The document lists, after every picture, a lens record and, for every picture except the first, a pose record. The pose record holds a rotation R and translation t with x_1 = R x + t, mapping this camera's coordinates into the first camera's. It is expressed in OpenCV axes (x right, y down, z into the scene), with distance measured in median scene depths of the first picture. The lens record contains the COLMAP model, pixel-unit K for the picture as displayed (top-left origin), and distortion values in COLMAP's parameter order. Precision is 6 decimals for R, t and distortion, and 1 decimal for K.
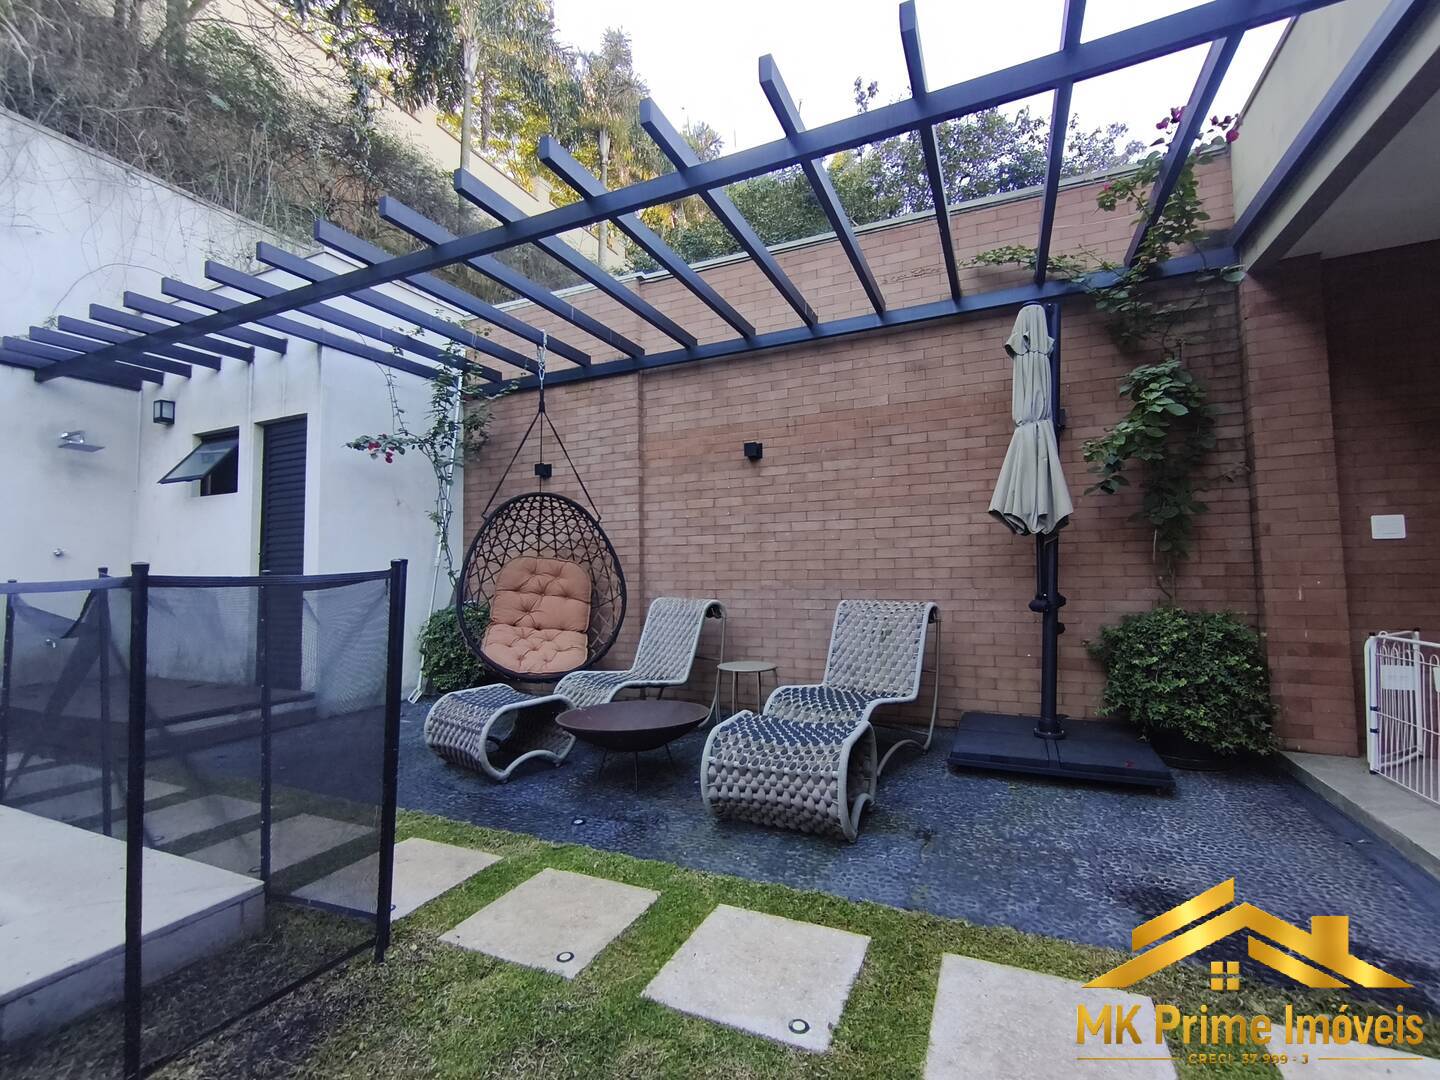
lens RADIAL K [[637.8, 0, 731.6], [0, 637.8, 536.2], [0, 0, 1]] dist [0.000302, 0.000845]
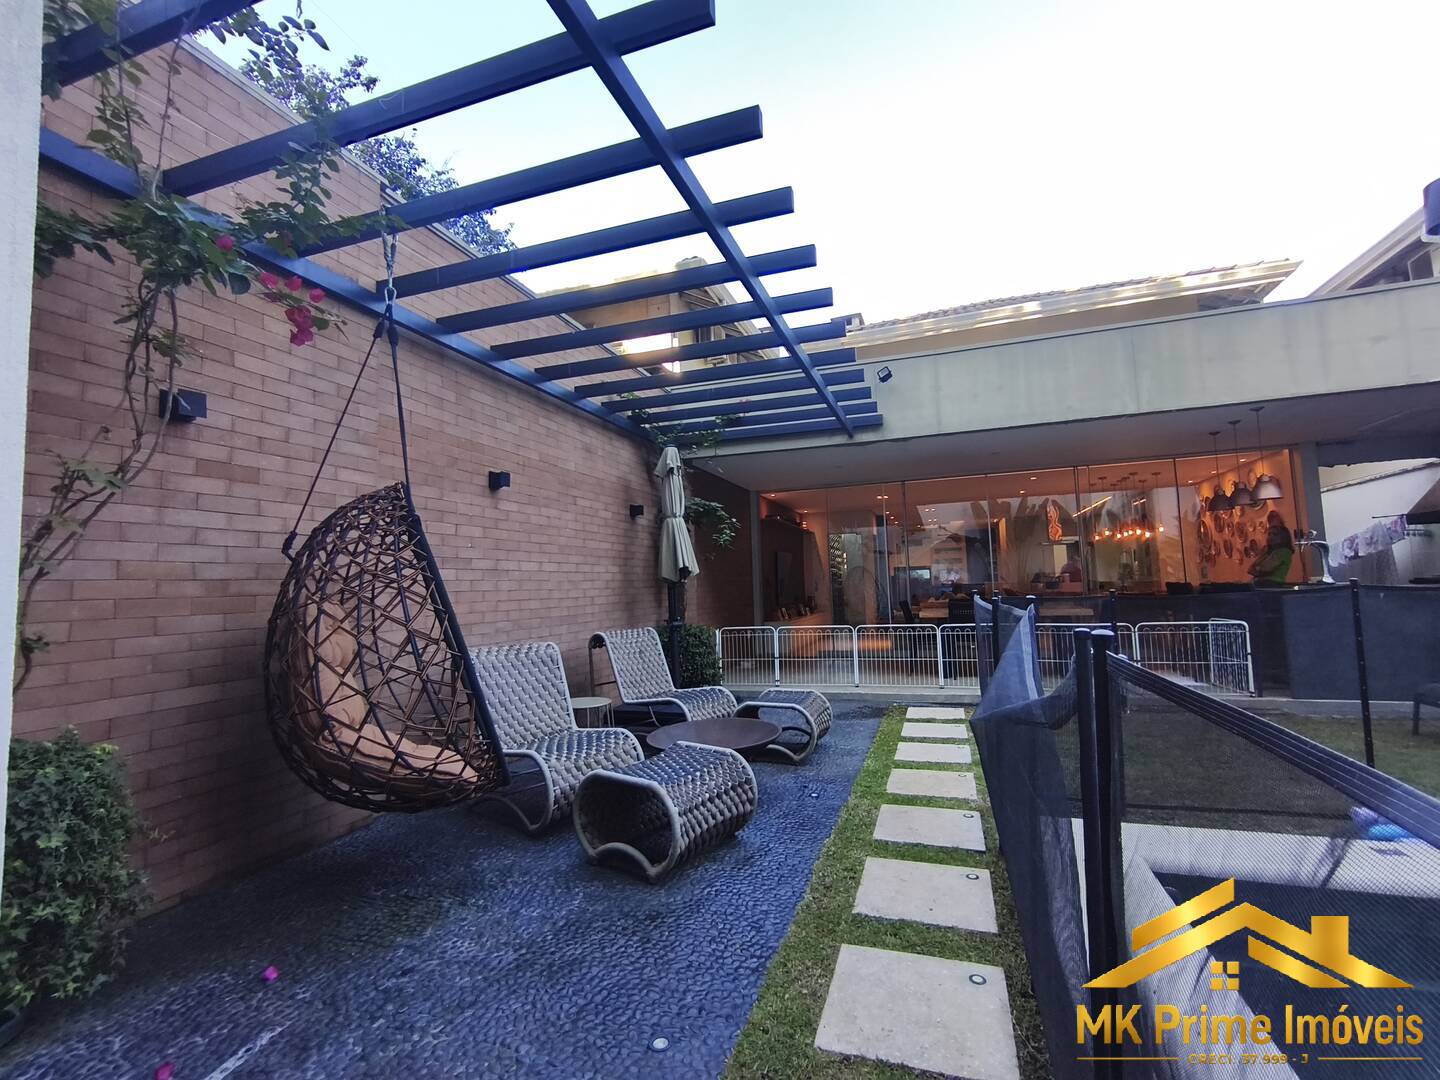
lens RADIAL K [[618.3, 0, 743.5], [0, 618.3, 539.6], [0, 0, 1]] dist [0.000796, 0.000345]
pose [[-0.099307, 0.098377, 0.990182, -0.890061], [-0.019537, 0.994716, -0.100786, 0.034219], [-0.994865, -0.029354, -0.096861, 0.747566]]
